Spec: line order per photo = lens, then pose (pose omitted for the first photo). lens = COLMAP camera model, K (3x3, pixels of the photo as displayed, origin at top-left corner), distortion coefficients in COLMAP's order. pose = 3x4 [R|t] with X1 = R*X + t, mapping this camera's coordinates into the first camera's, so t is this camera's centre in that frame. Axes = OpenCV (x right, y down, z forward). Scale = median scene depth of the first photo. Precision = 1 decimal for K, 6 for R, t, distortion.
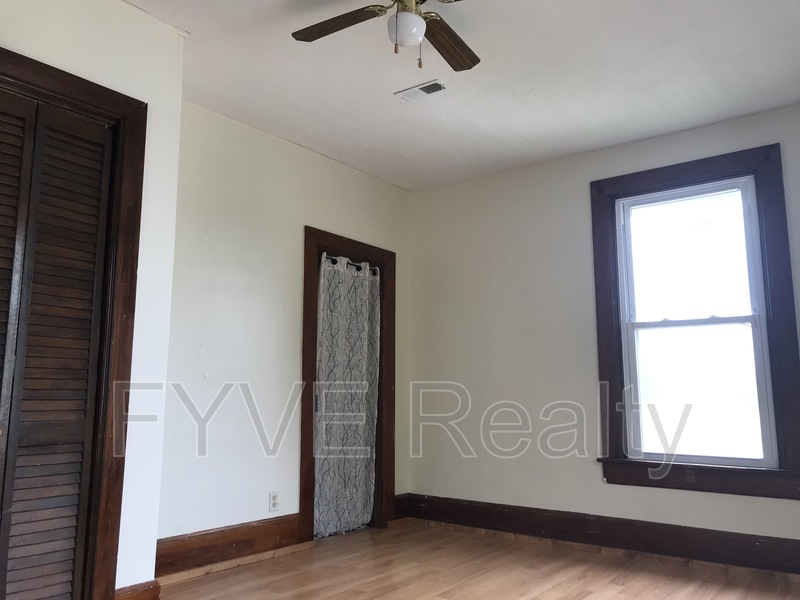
lens RADIAL K [[656.3, 0, 399.6], [0, 656.3, 294.0], [0, 0, 1]] dist [0.020028, -0.015898]
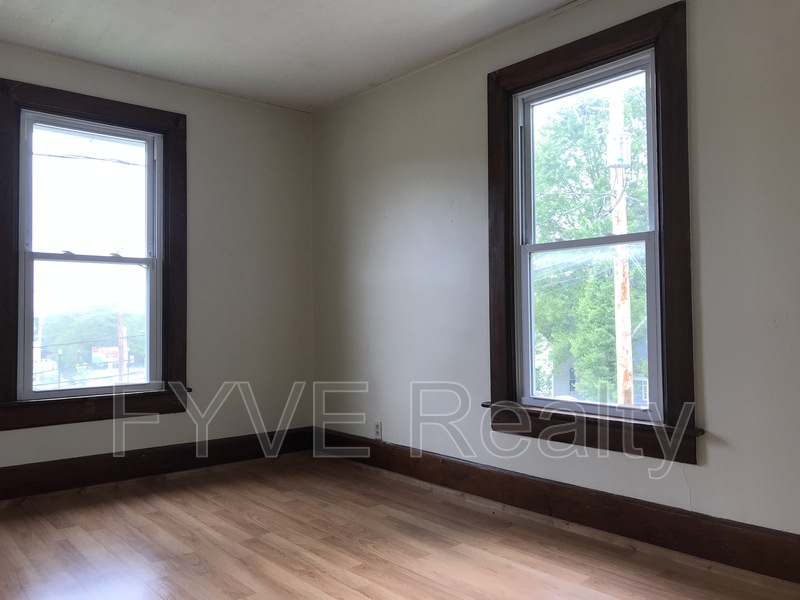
lens RADIAL K [[656.3, 0, 393.3], [0, 656.3, 294.0], [0, 0, 1]] dist [0.020028, -0.015898]
pose [[0.194958, 0.030837, 0.980327, -0.454683], [-0.142575, 0.989780, -0.002780, 0.033797], [-0.970394, -0.139228, 0.197362, 0.343466]]
